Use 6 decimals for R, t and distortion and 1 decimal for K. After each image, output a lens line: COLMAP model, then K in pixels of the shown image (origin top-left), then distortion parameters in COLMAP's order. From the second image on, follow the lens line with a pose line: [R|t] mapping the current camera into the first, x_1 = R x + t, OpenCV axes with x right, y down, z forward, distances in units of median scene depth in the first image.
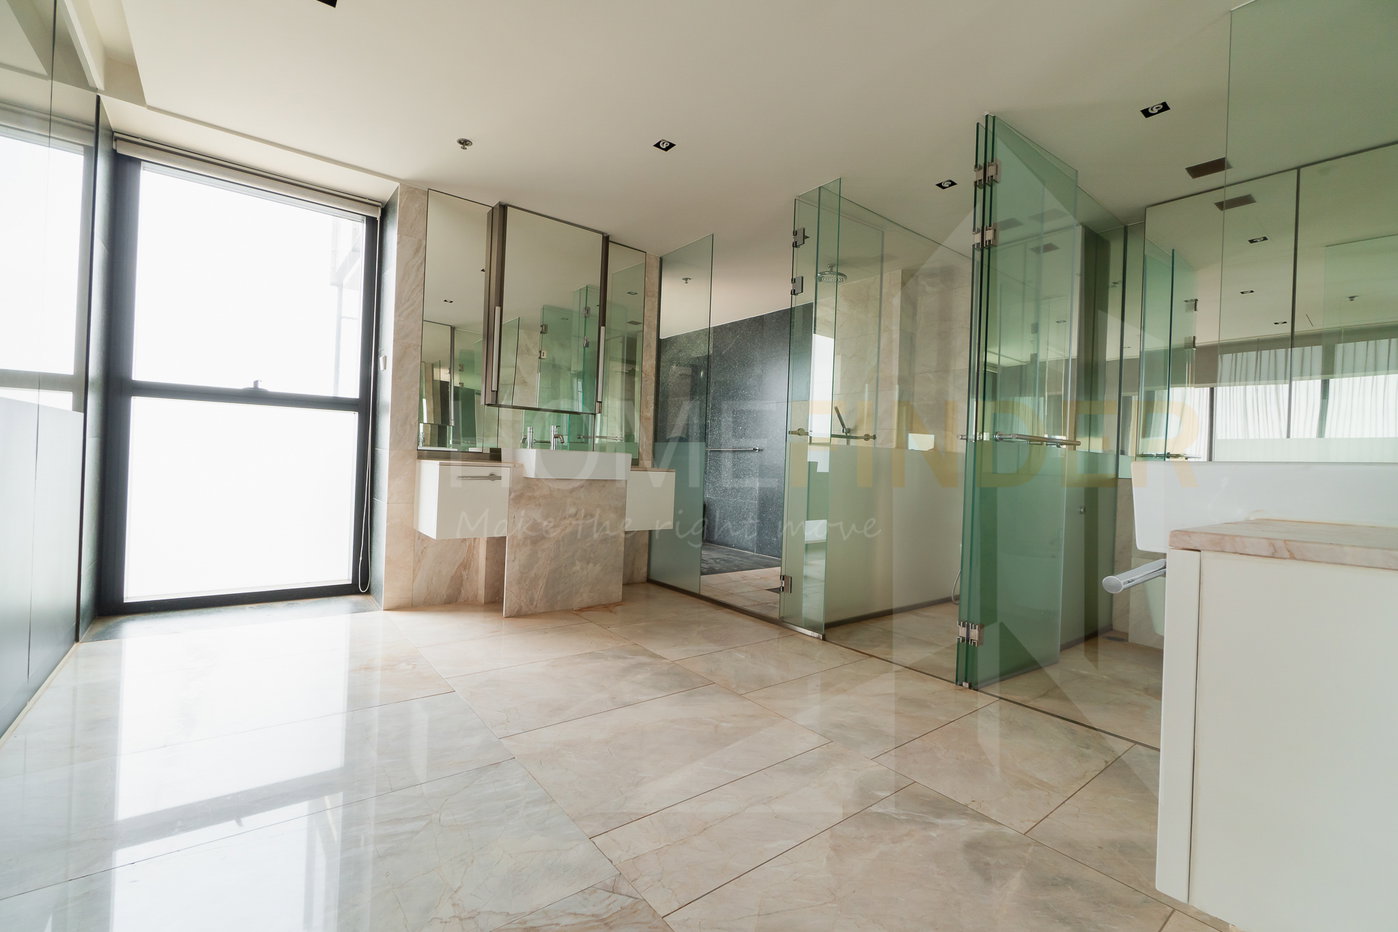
lens RADIAL K [[604.9, 0, 689.5], [0, 604.9, 461.4], [0, 0, 1]] dist [-0.032113, 0.016367]
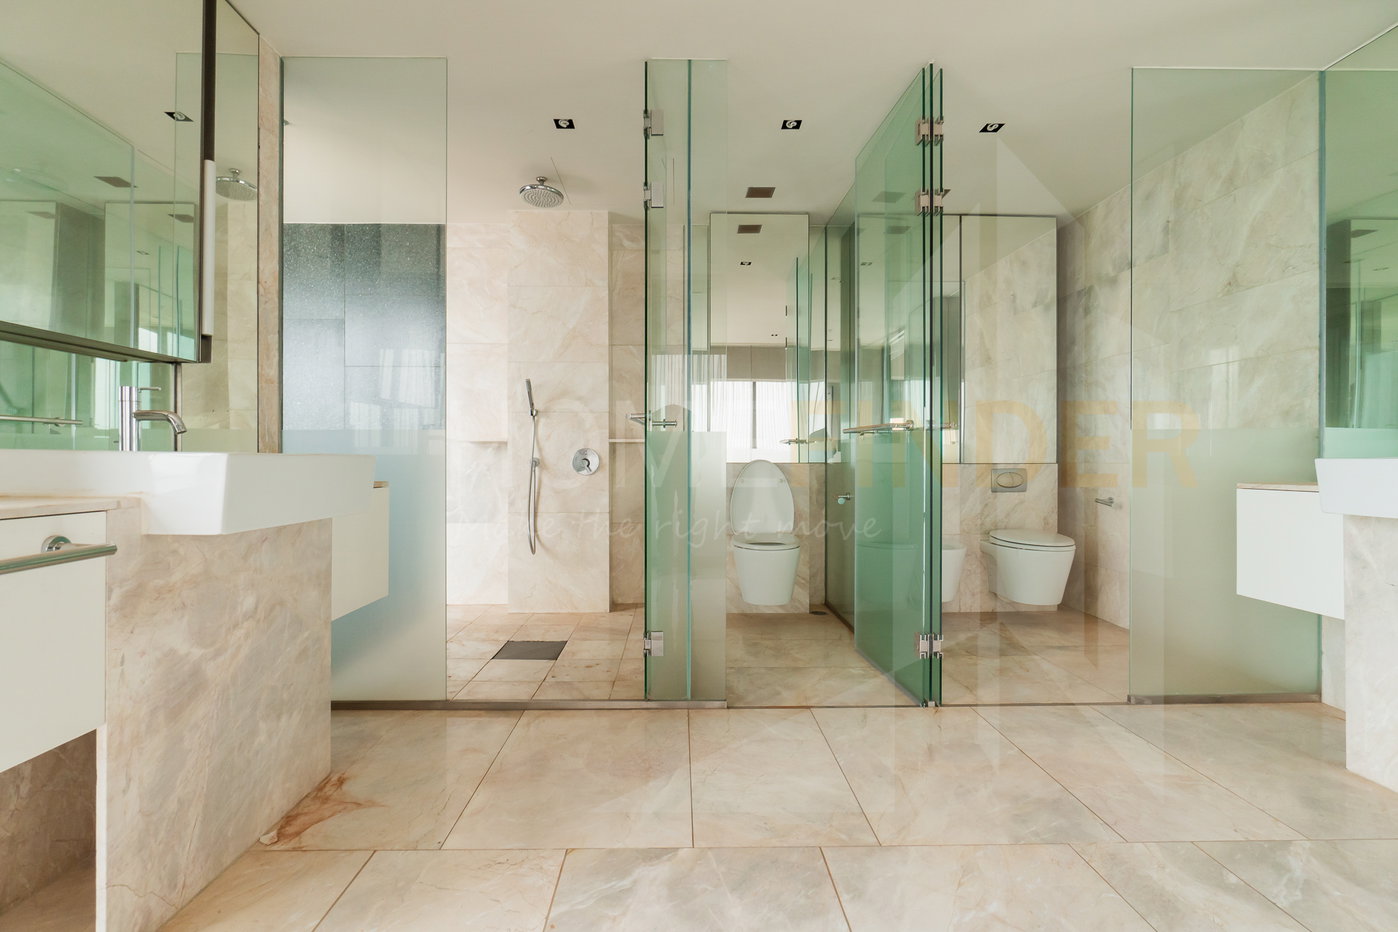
lens RADIAL K [[652.7, 0, 699.3], [0, 652.7, 460.1], [0, 0, 1]] dist [-0.008866, 0.000278]
pose [[0.589376, -0.038992, 0.806917, -0.381201], [0.021677, 0.999238, 0.032452, -0.021442], [-0.807568, -0.001635, 0.589772, 0.530281]]
